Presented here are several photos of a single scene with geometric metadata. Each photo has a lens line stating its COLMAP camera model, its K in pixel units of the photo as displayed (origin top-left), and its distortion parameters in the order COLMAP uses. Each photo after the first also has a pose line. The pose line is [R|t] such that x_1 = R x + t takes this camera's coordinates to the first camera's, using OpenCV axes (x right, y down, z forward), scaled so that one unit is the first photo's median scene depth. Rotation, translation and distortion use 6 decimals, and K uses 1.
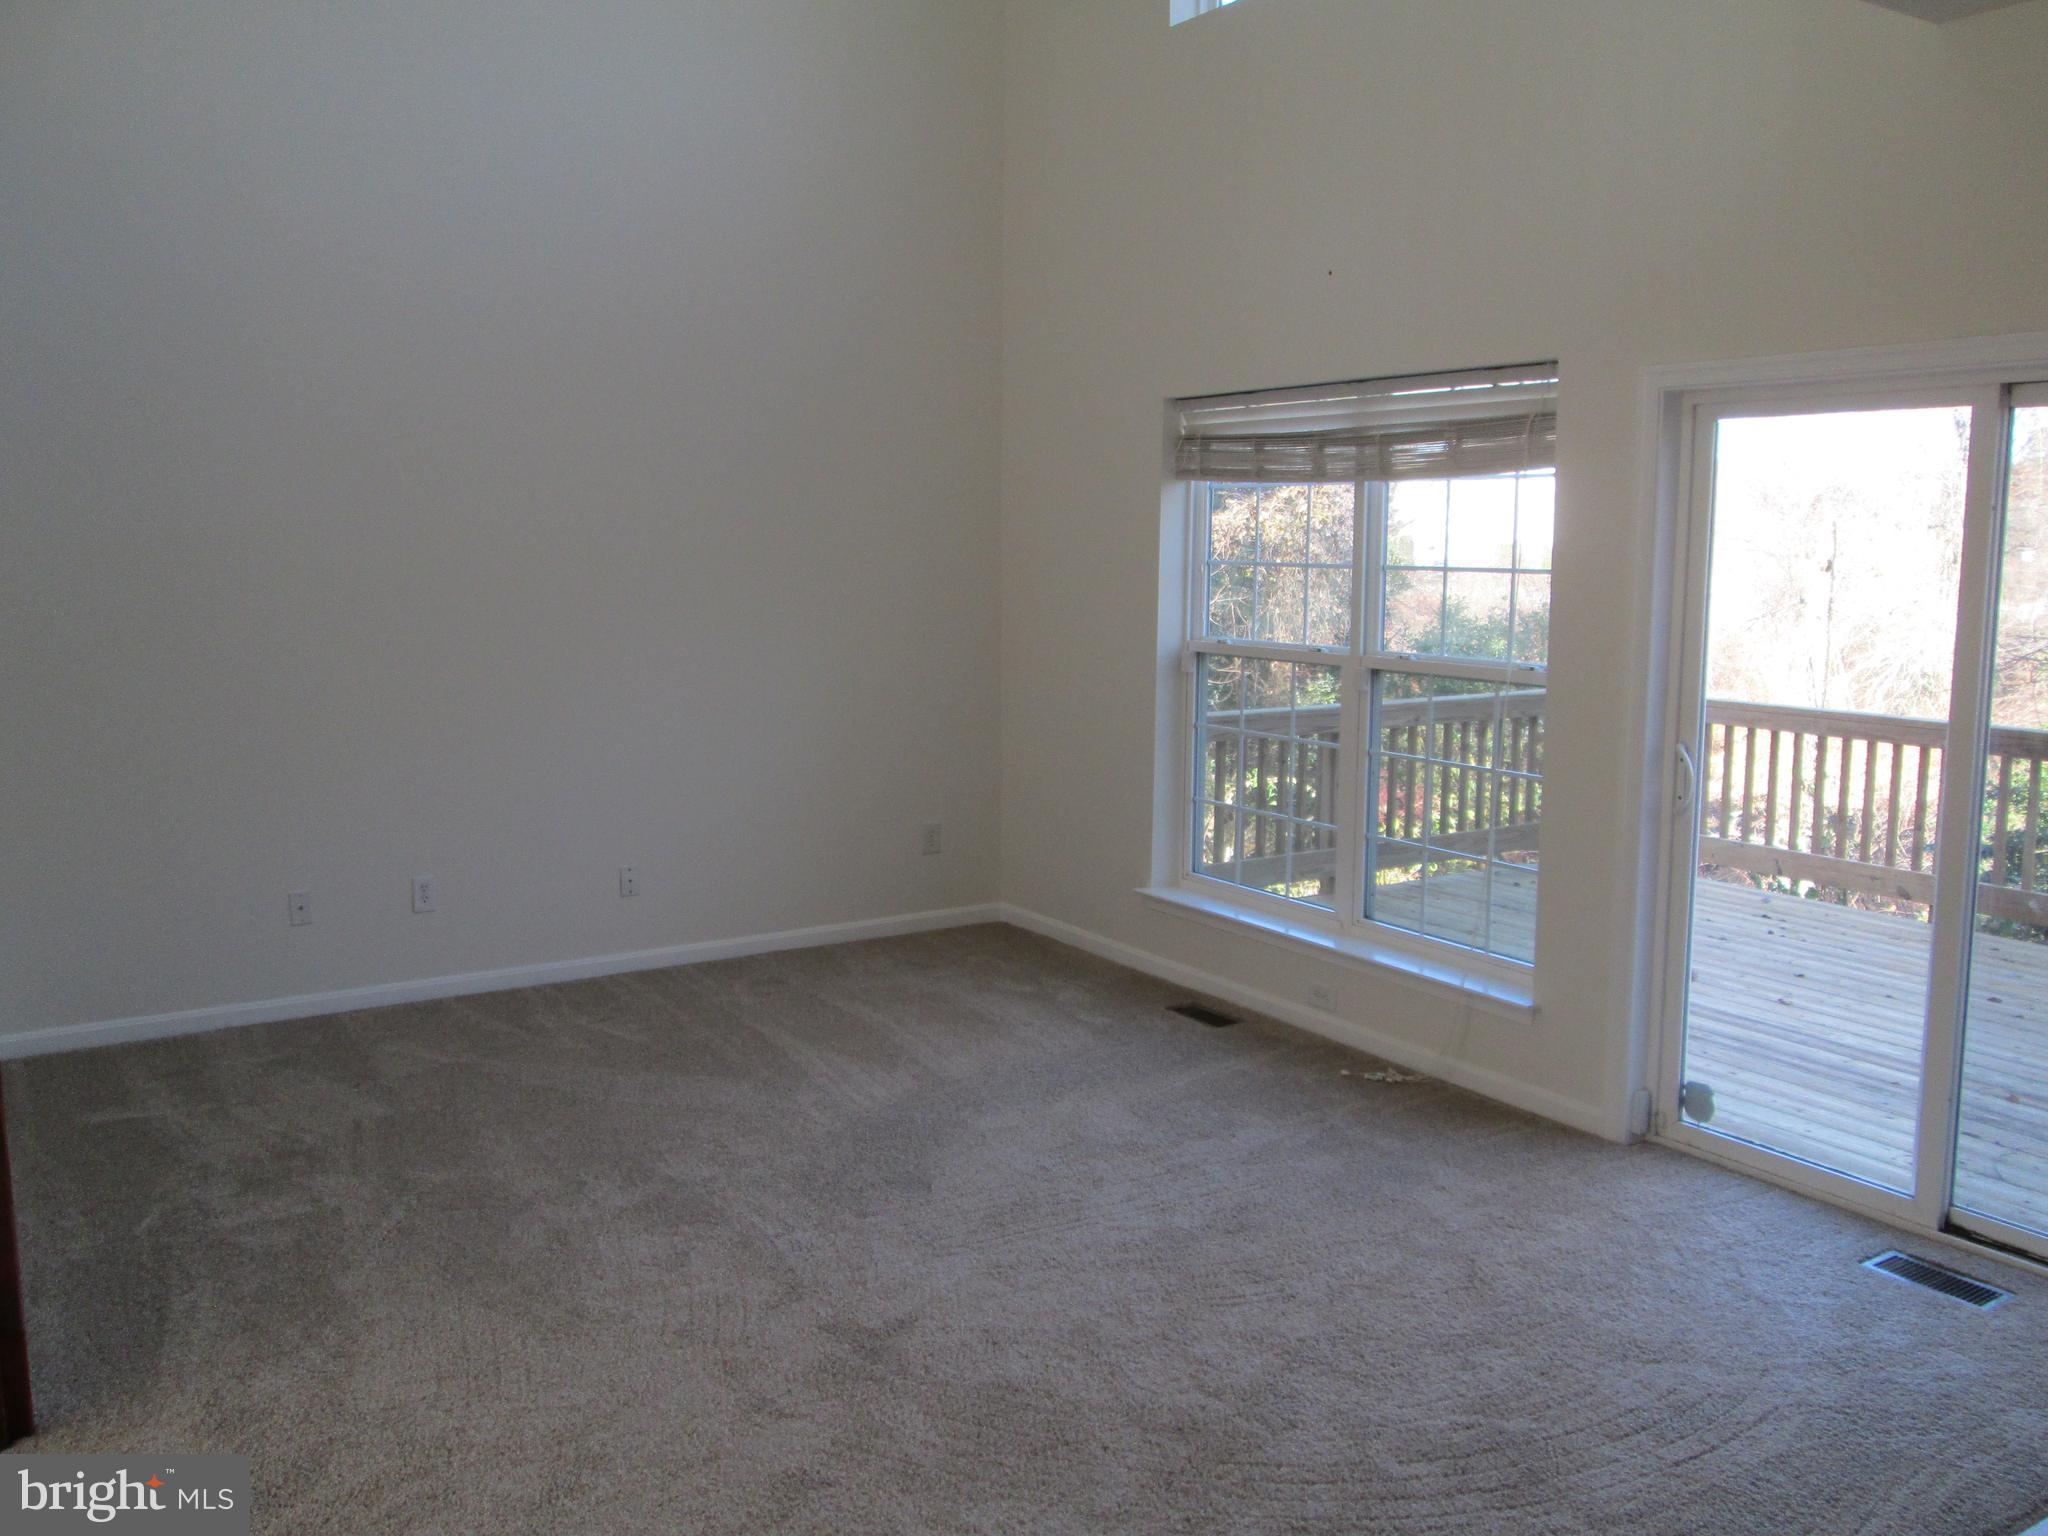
lens RADIAL K [[1693.7, 0, 1024.0], [0, 1693.7, 768.0], [0, 0, 1]] dist [-0.034249, 0.004842]
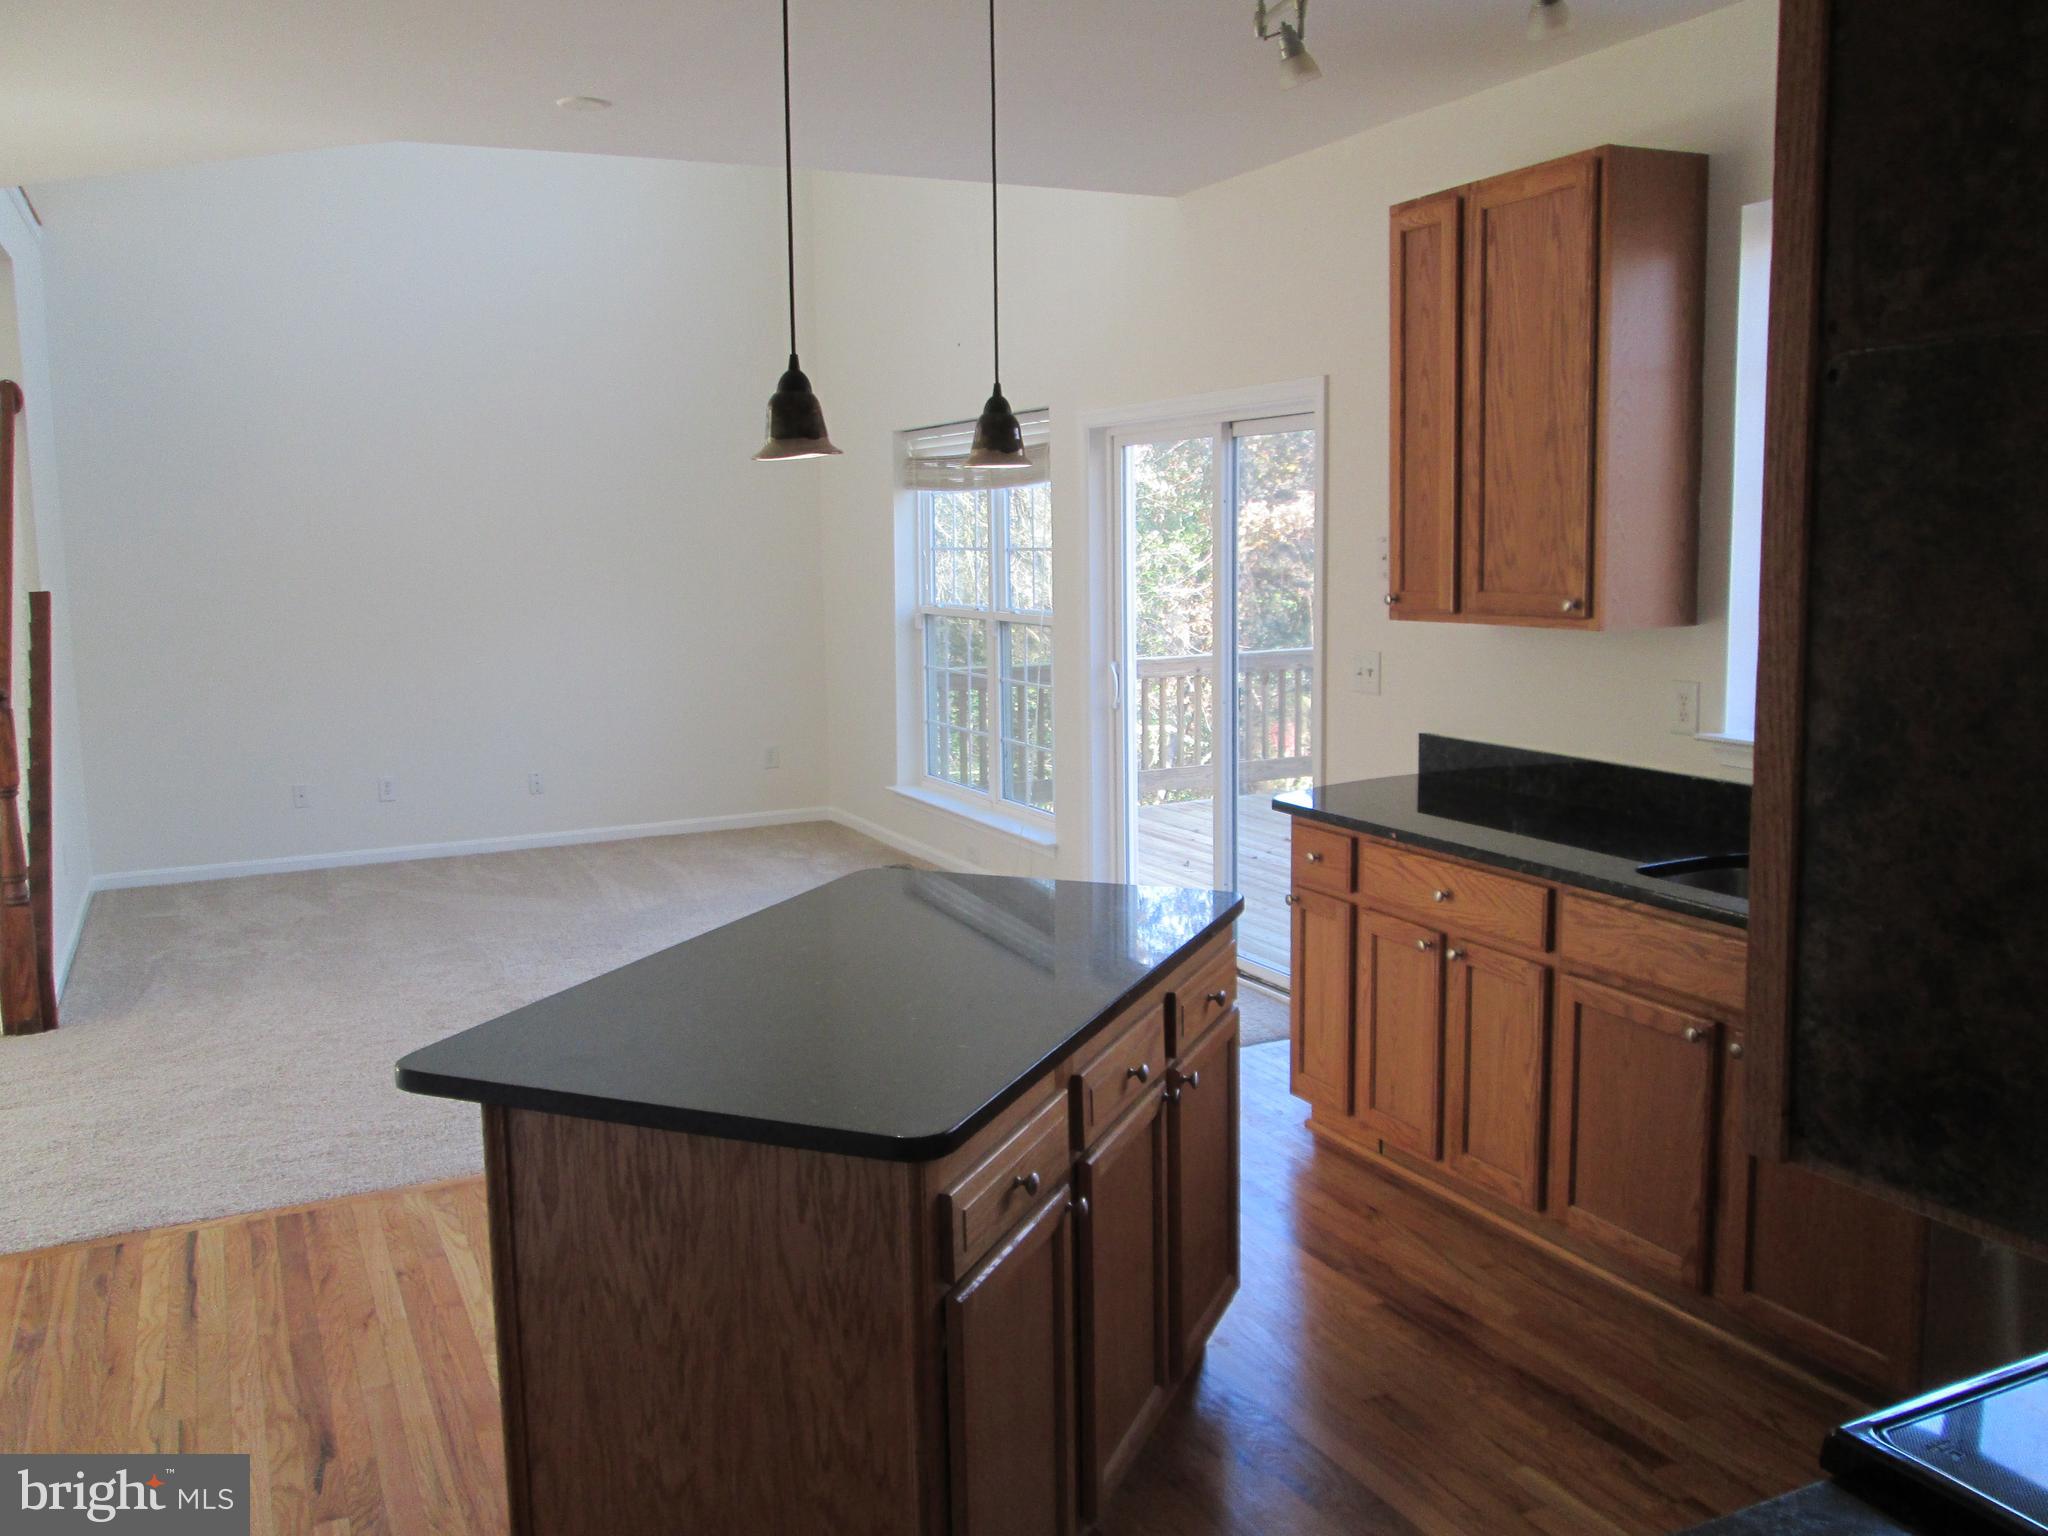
lens RADIAL K [[1694.9, 0, 1018.8], [0, 1694.9, 737.2], [0, 0, 1]] dist [-0.028860, -0.003893]
pose [[0.992549, -0.004830, -0.121751, 0.461151], [0.002944, 0.999873, -0.015671, 0.072068], [0.121811, 0.015196, 0.992437, -0.477253]]
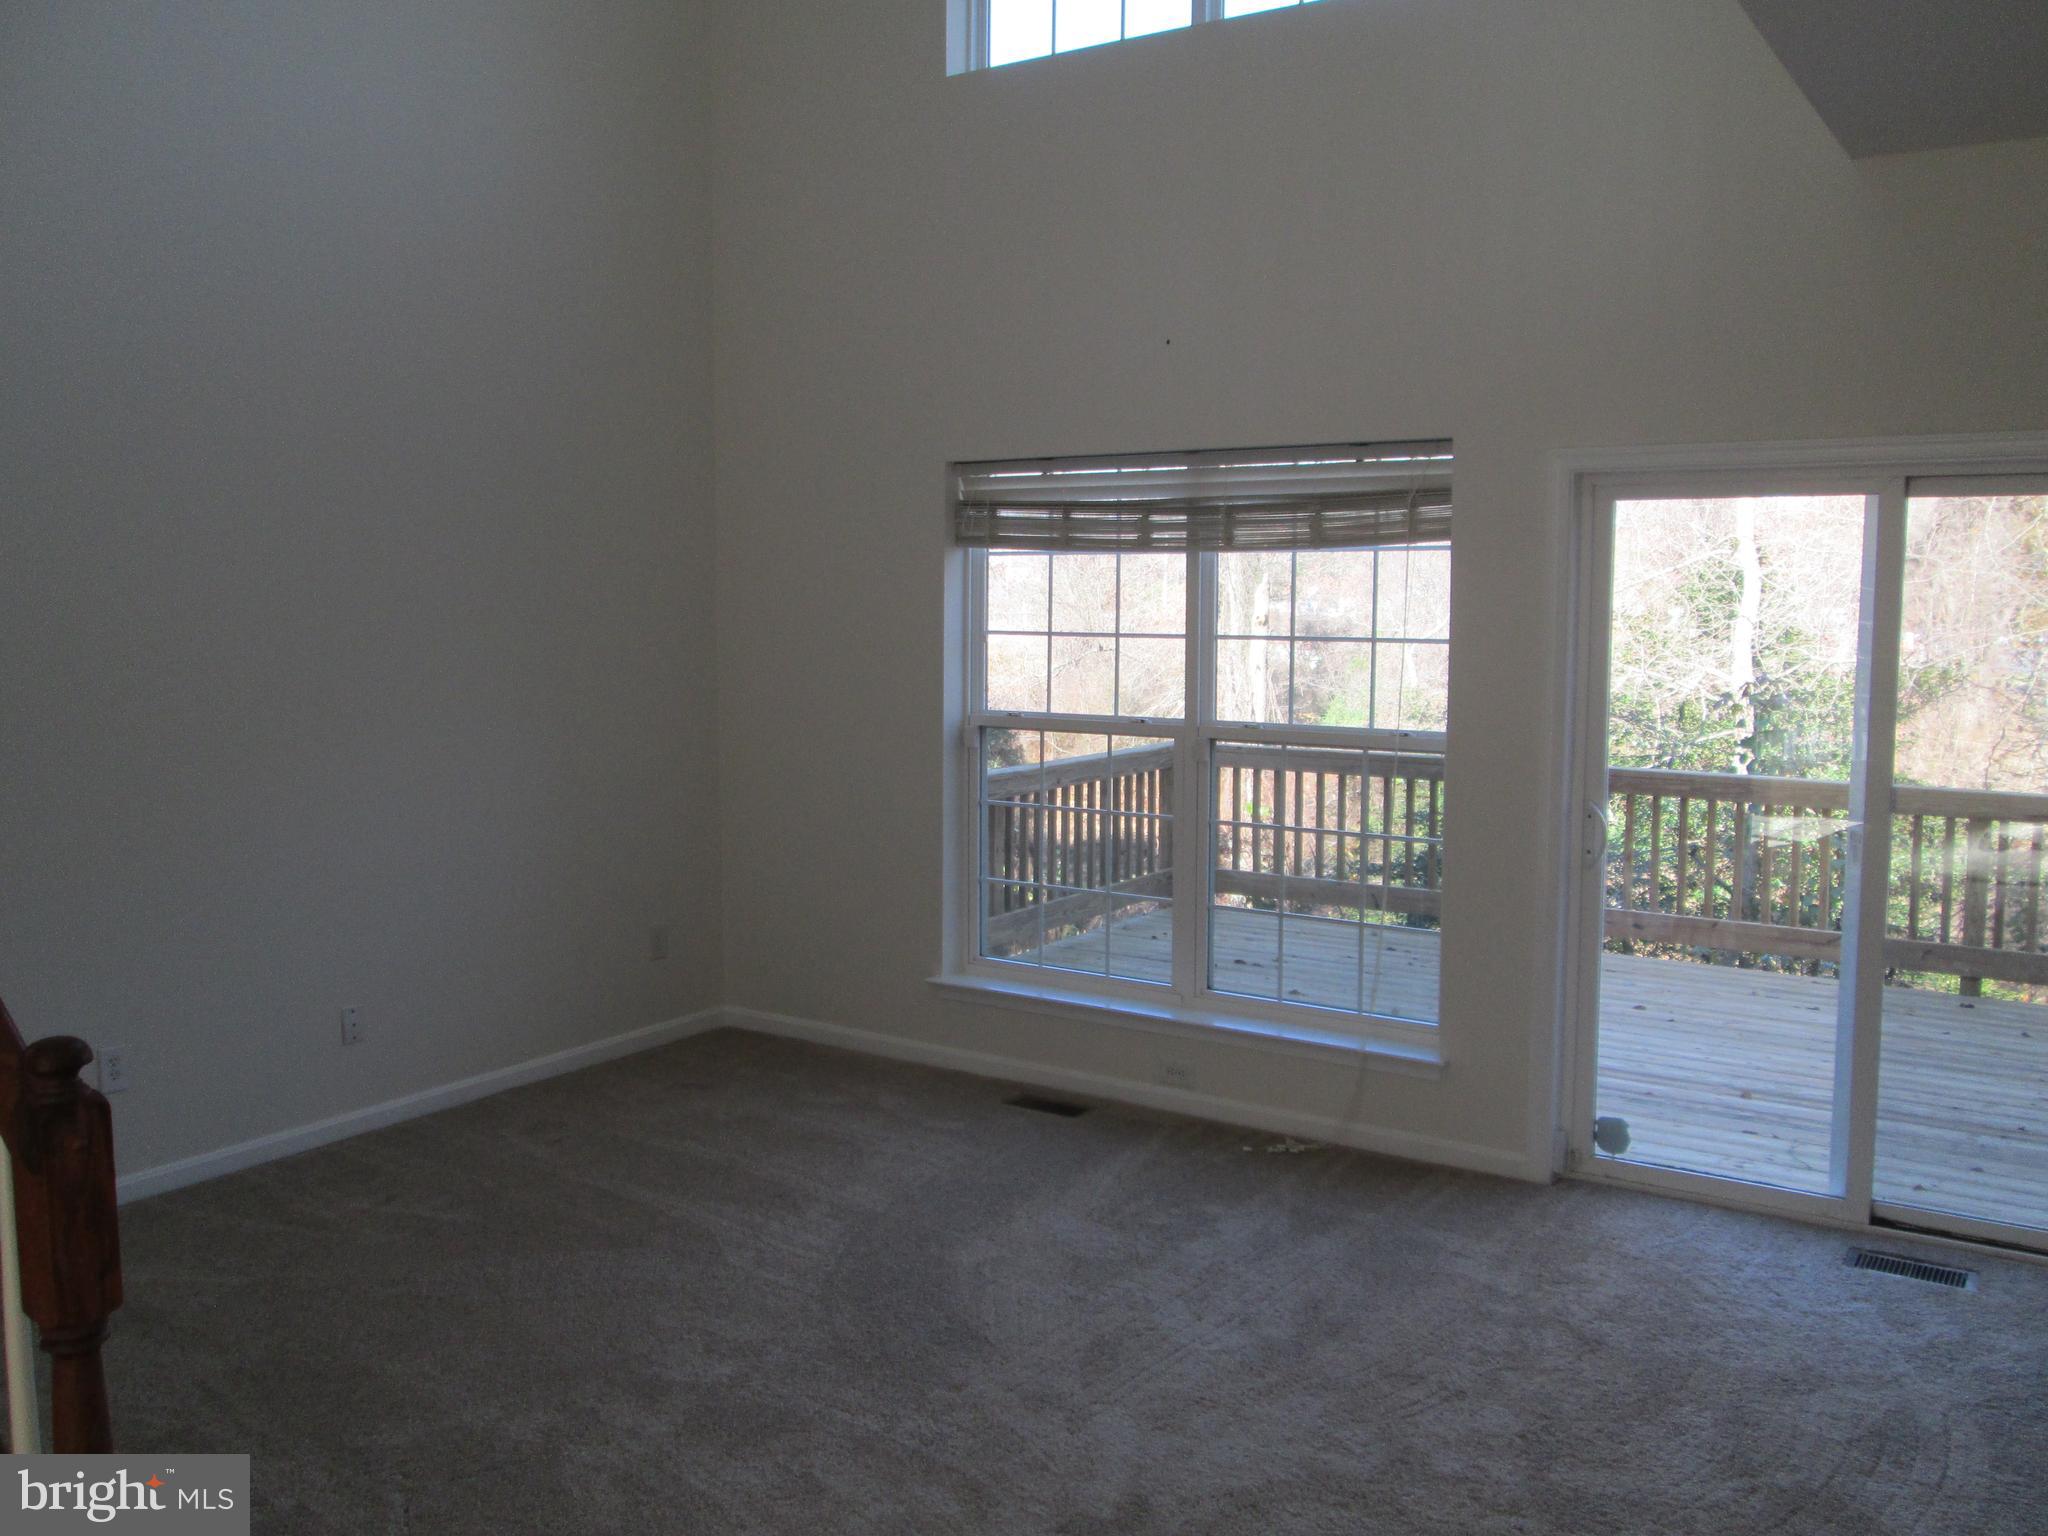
lens RADIAL K [[1709.5, 0, 1024.0], [0, 1709.5, 768.0], [0, 0, 1]] dist [-0.030549, 0.007767]
pose [[0.920027, -0.043655, 0.389416, -0.338065], [0.055705, 0.998253, -0.019699, -0.032363], [-0.387875, 0.039816, 0.920851, 0.135001]]
